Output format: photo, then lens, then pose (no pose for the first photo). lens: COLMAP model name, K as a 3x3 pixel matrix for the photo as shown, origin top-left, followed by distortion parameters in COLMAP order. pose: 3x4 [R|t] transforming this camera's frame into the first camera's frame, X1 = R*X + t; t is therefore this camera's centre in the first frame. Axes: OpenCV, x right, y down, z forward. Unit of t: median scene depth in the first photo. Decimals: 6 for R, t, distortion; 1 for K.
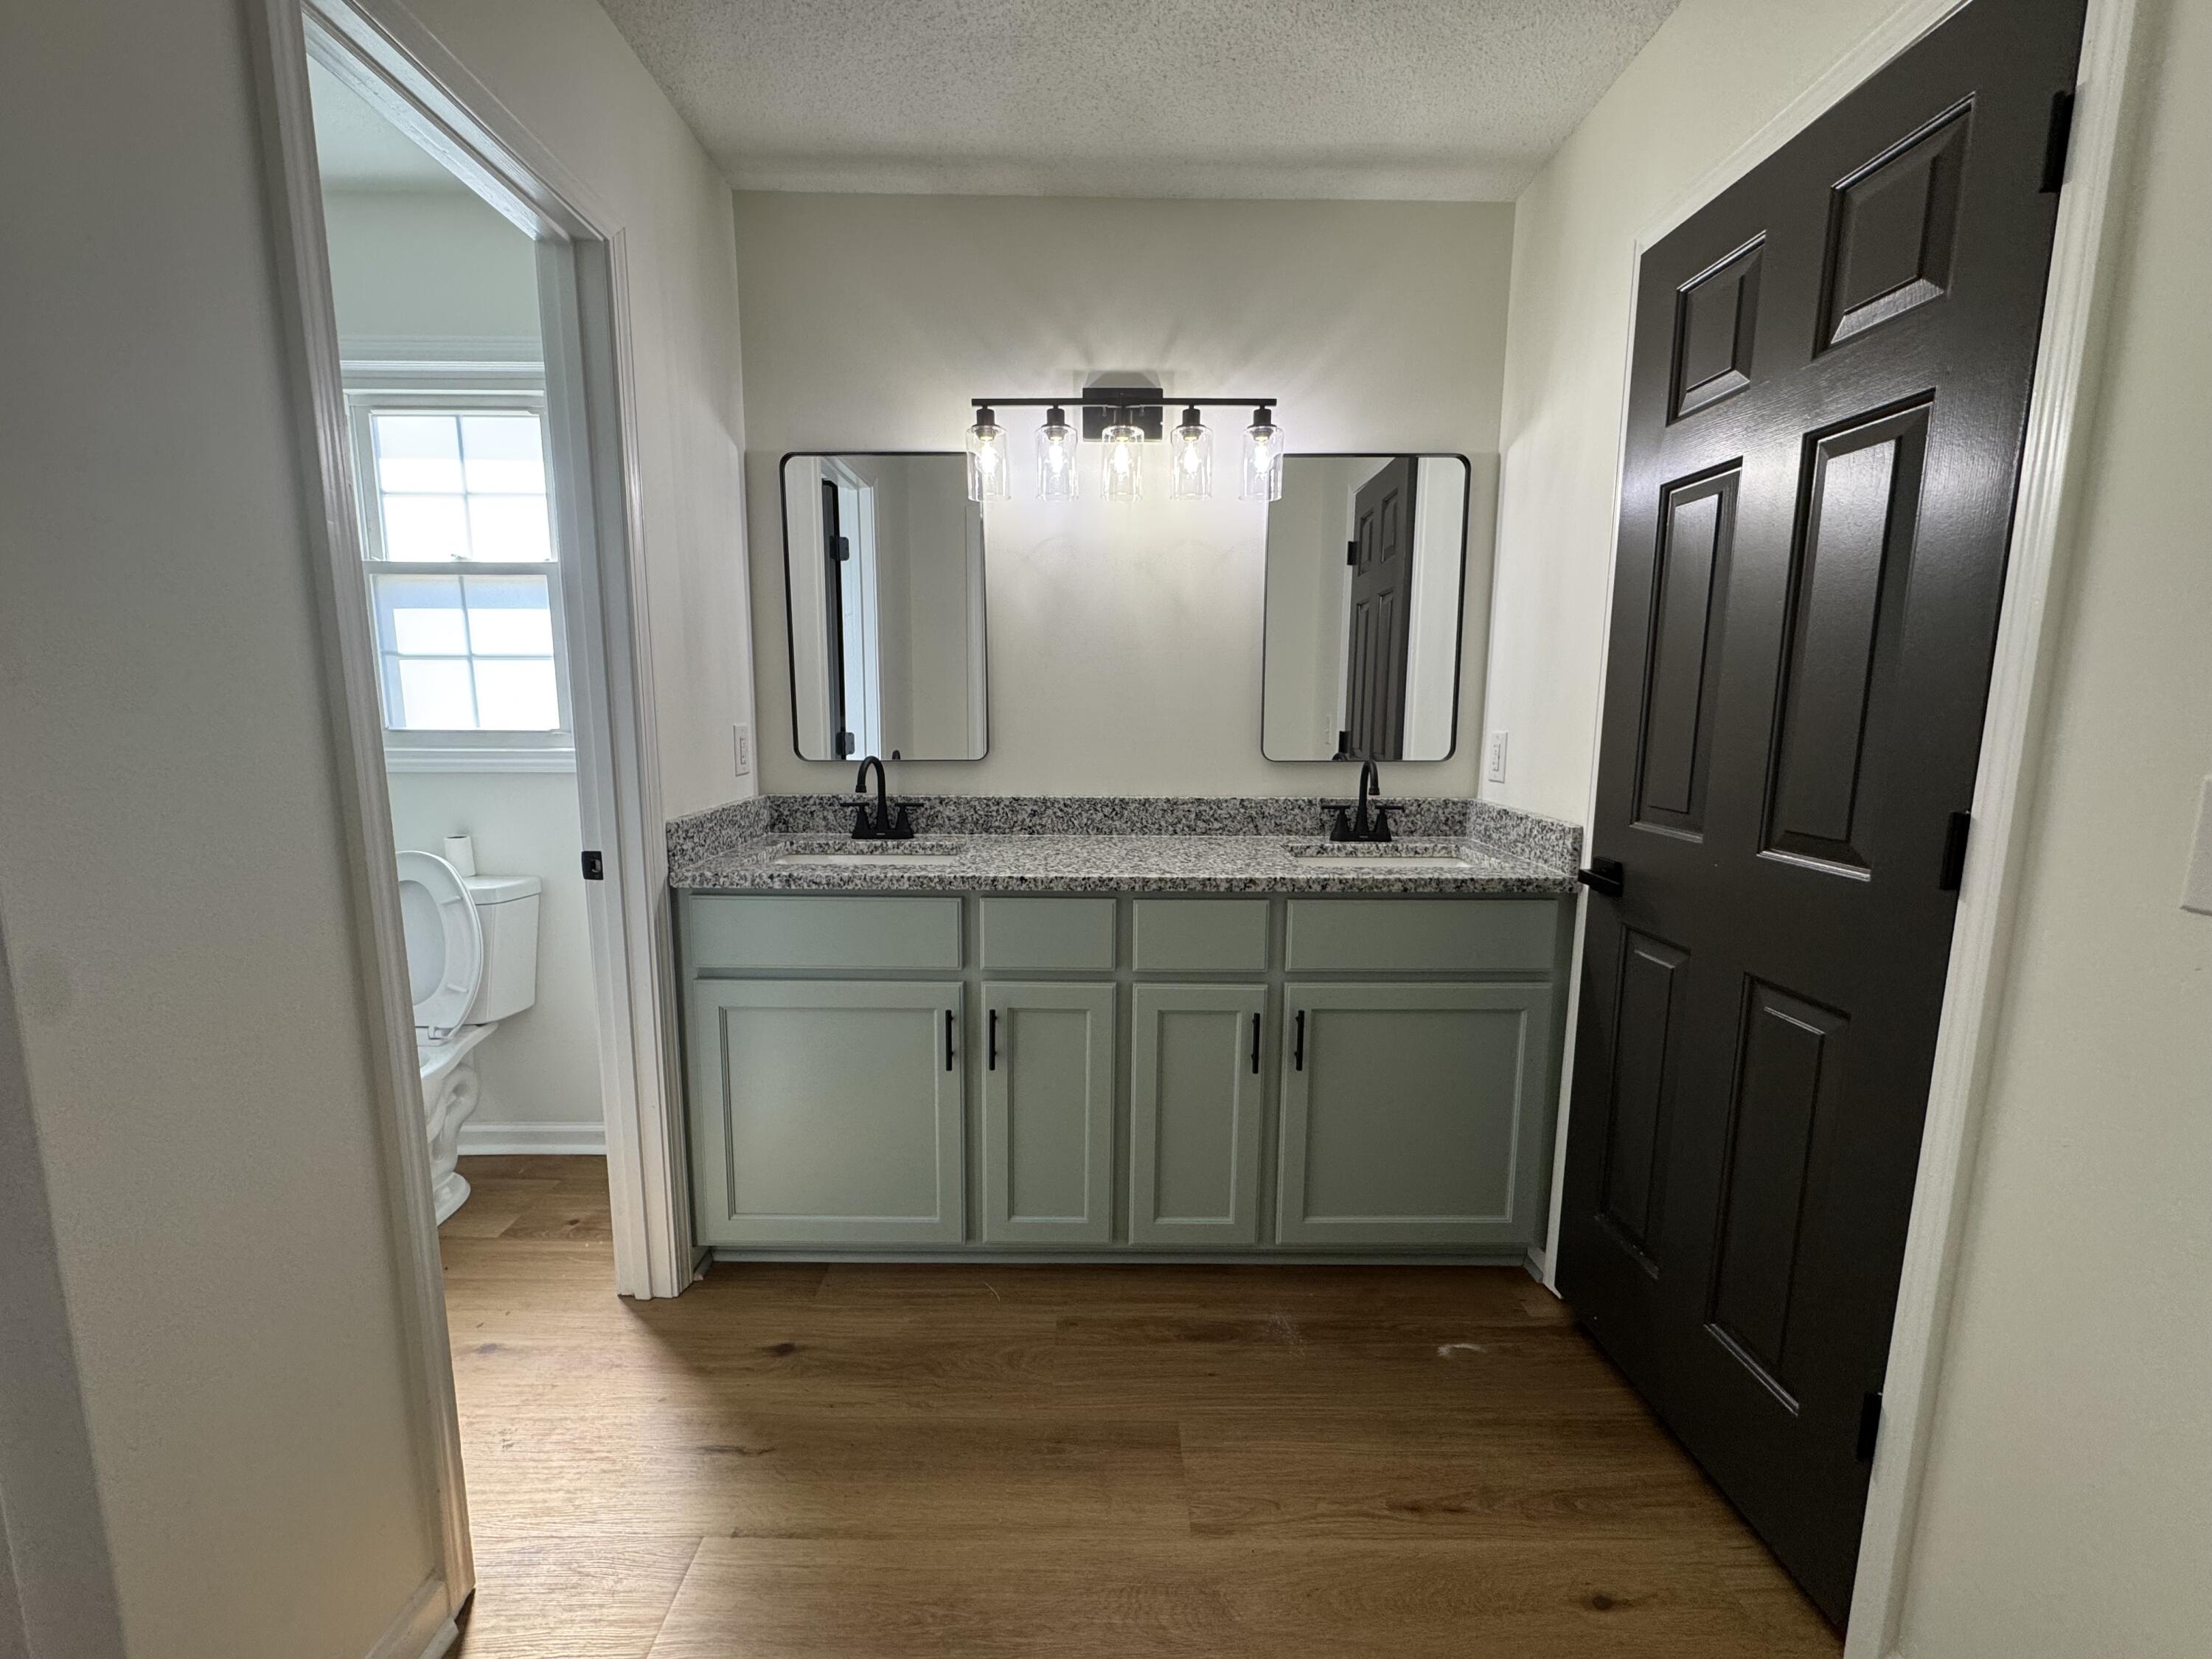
lens RADIAL K [[838.2, 0, 1118.6], [0, 838.2, 823.7], [0, 0, 1]] dist [-0.001092, 0.000027]
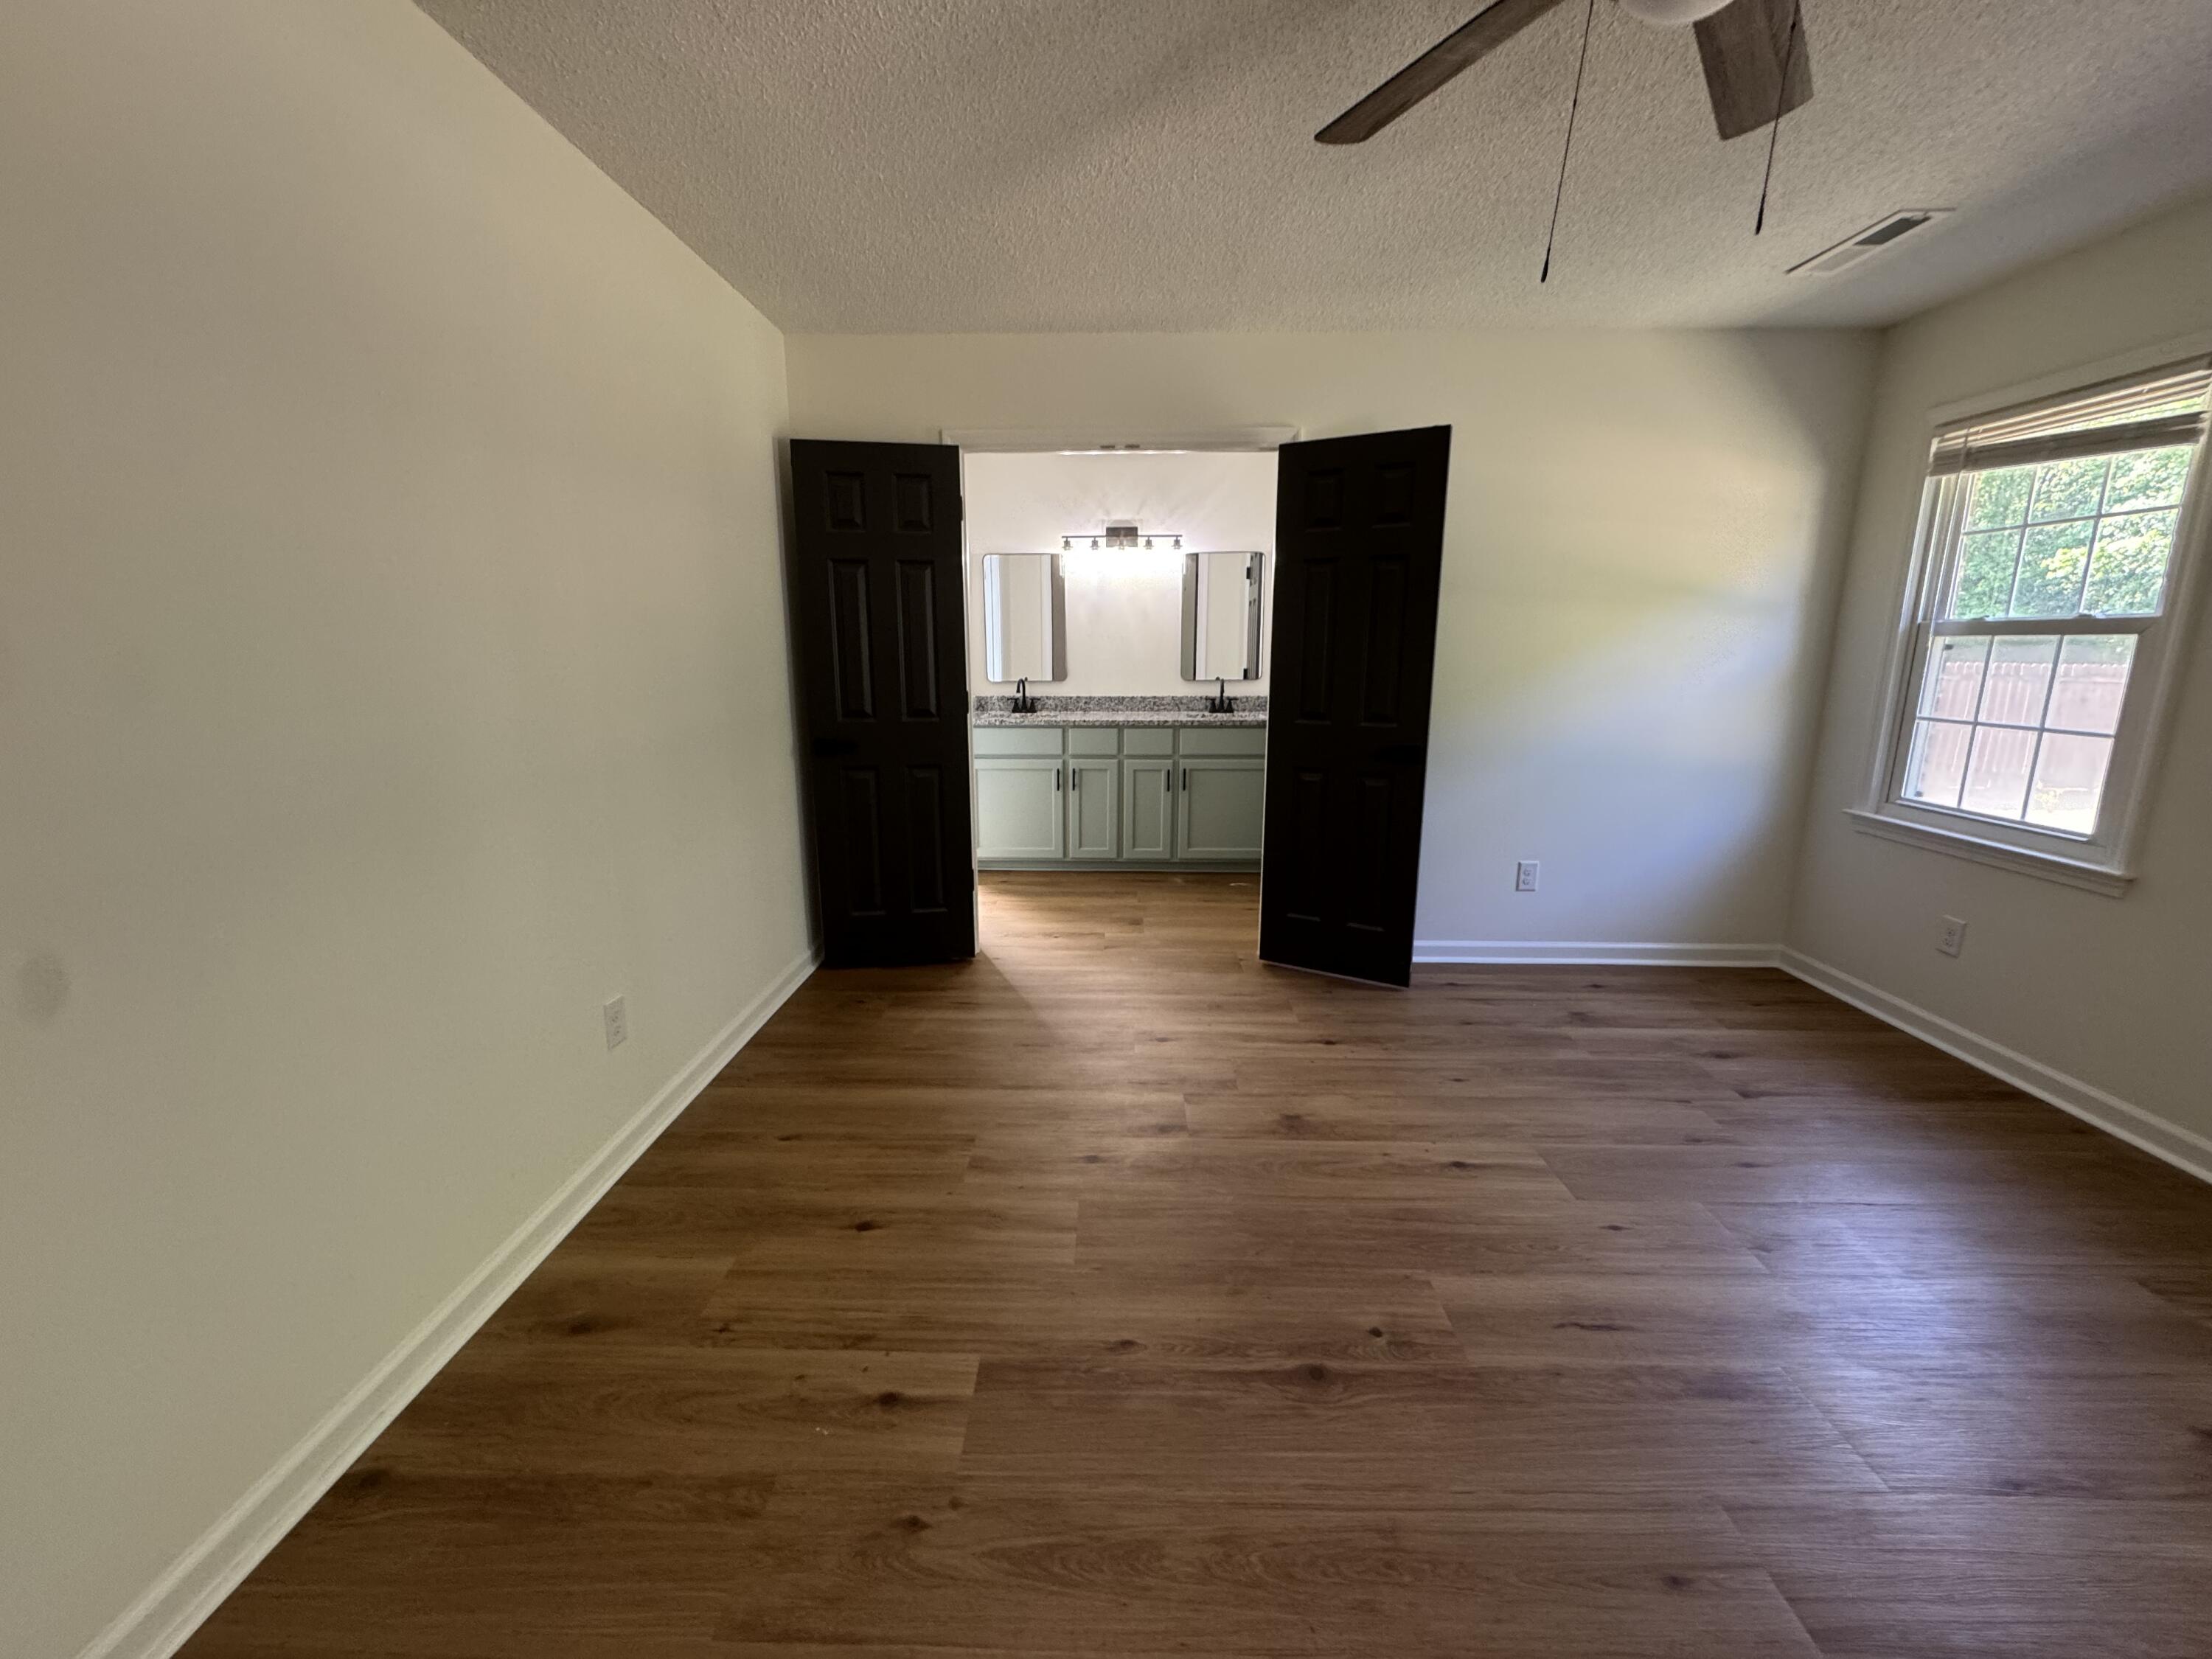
lens RADIAL K [[882.9, 0, 1106.0], [0, 882.9, 829.5], [0, 0, 1]] dist [-0.004531, 0.000407]
pose [[0.999084, -0.000184, -0.042783, 0.070727], [0.002869, 0.998027, 0.062715, 0.207628], [0.042688, -0.062781, 0.997114, -1.677370]]
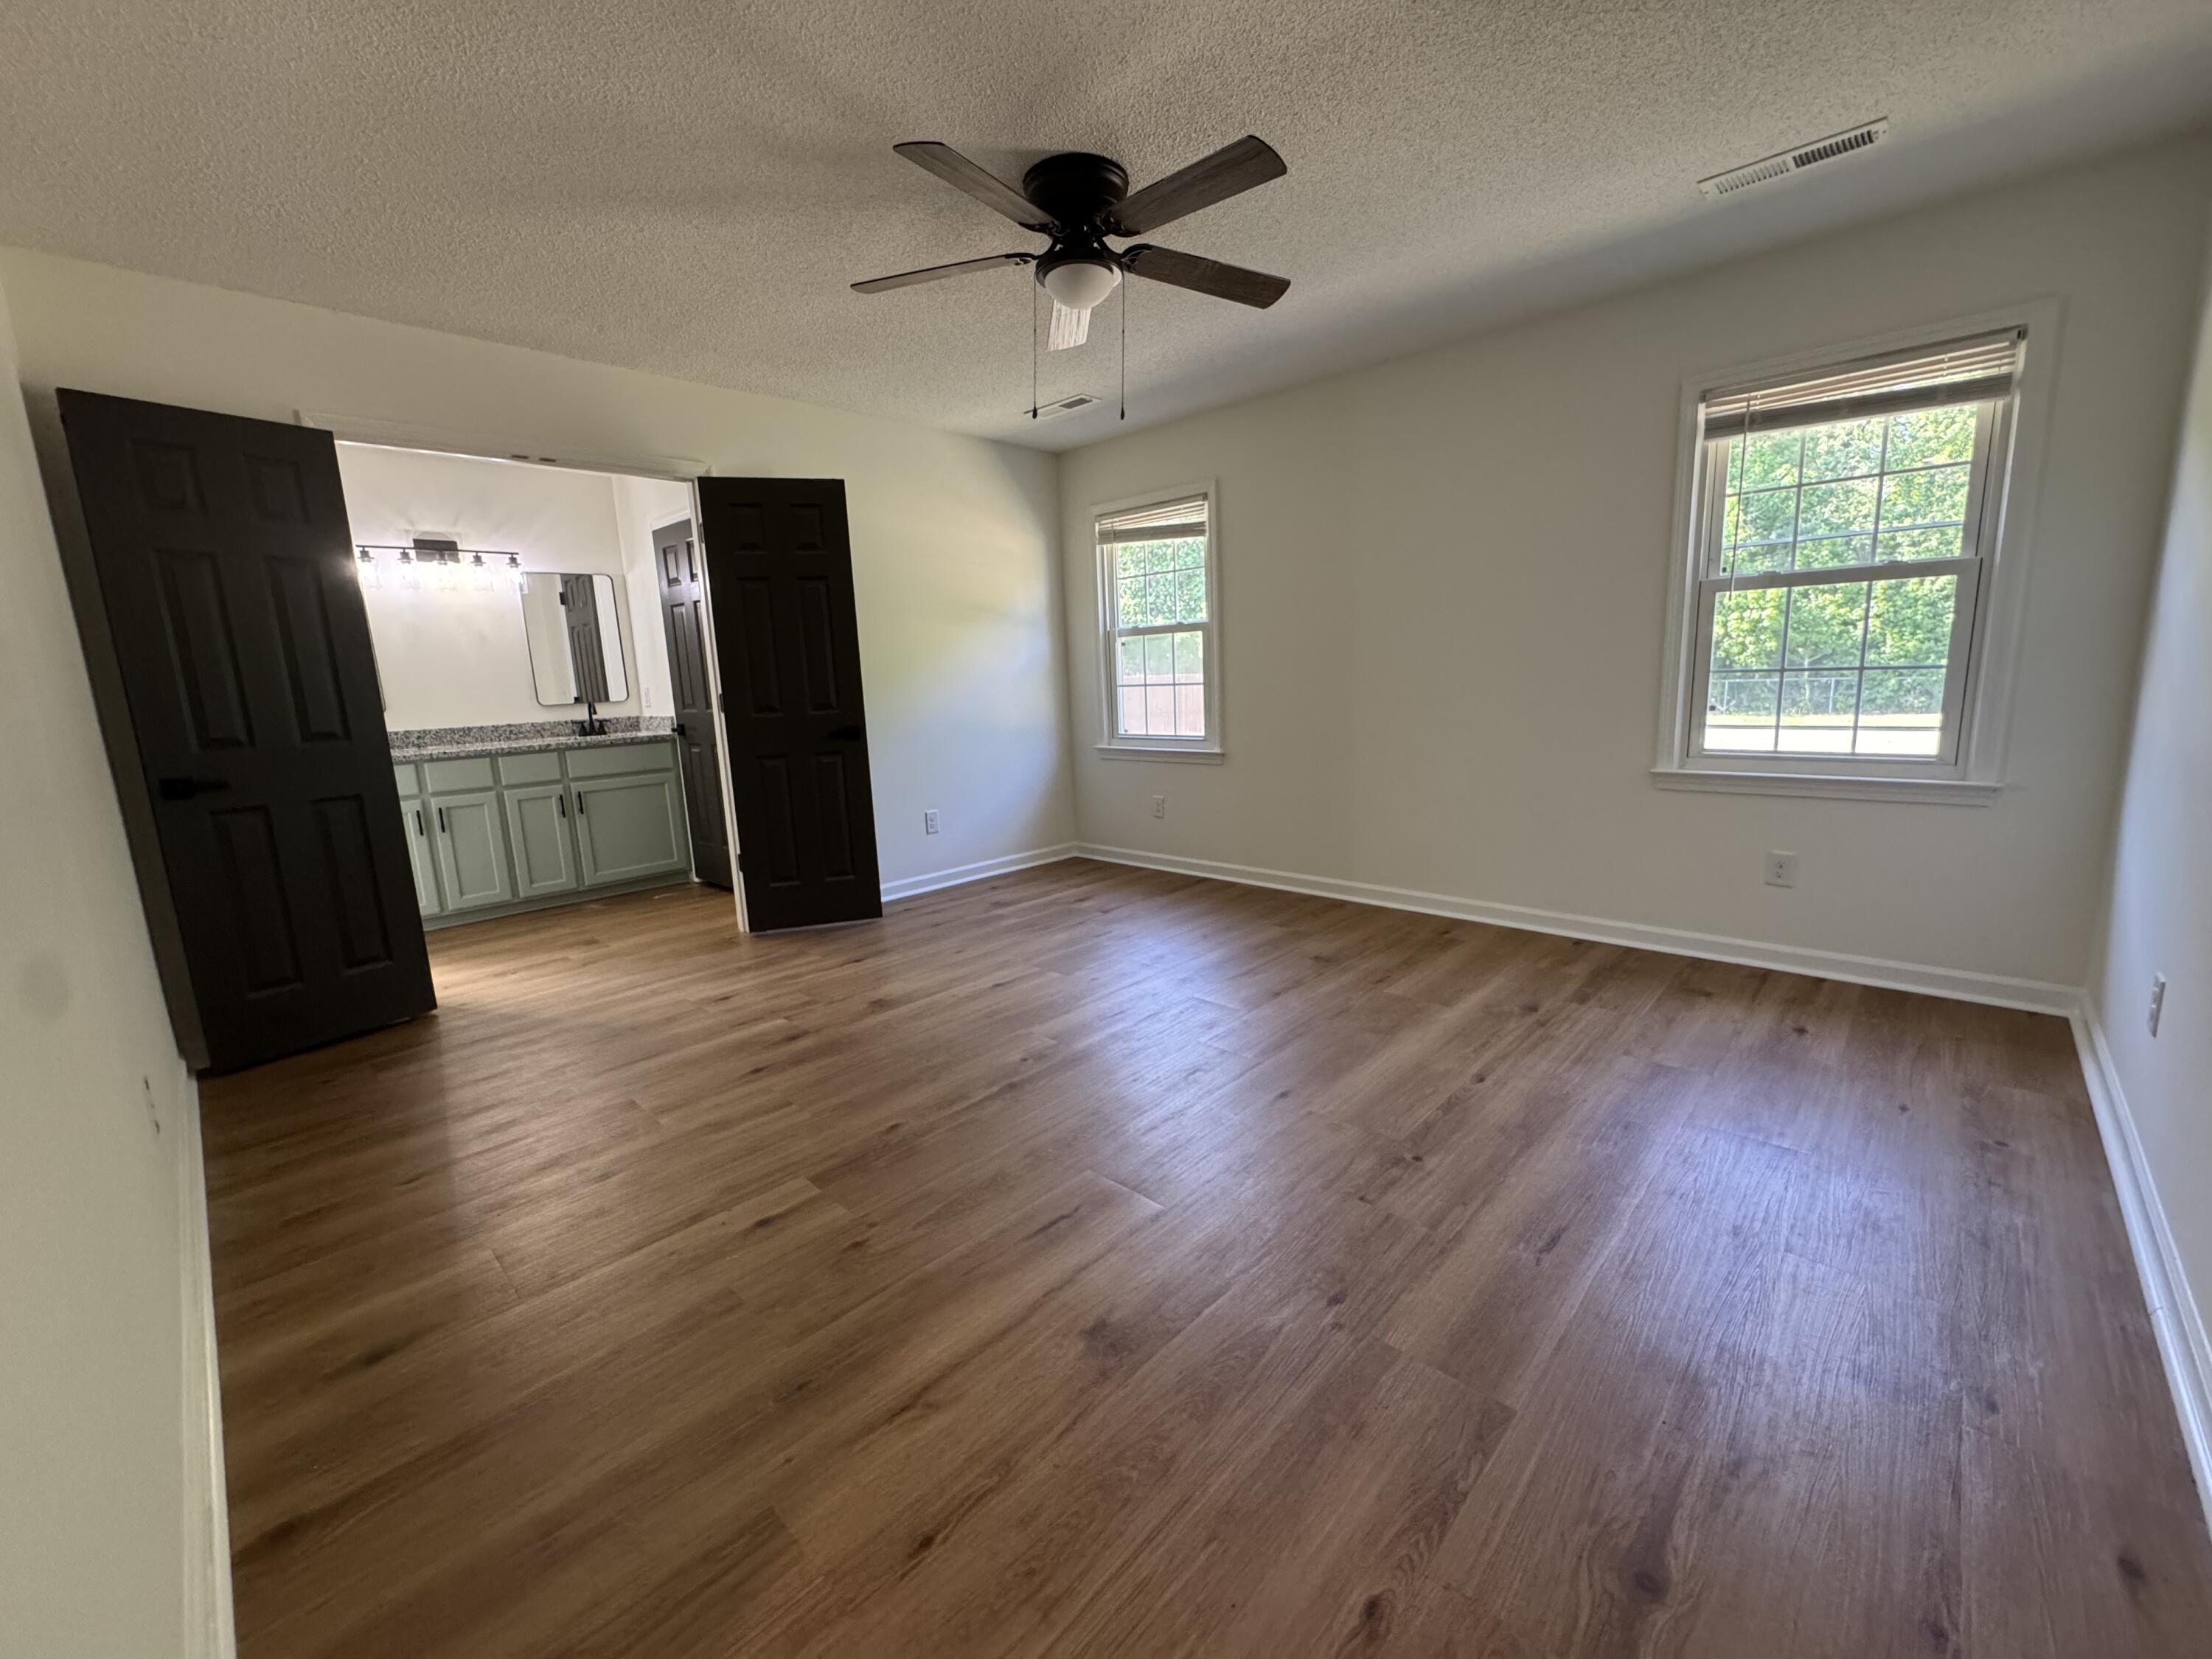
lens RADIAL K [[892.9, 0, 1104.5], [0, 892.9, 833.8], [0, 0, 1]] dist [-0.004340, -0.000630]
pose [[0.701723, -0.164582, 0.693180, -0.523420], [0.150452, 0.985242, 0.081620, 0.326214], [-0.696383, 0.047016, 0.716129, -1.921635]]
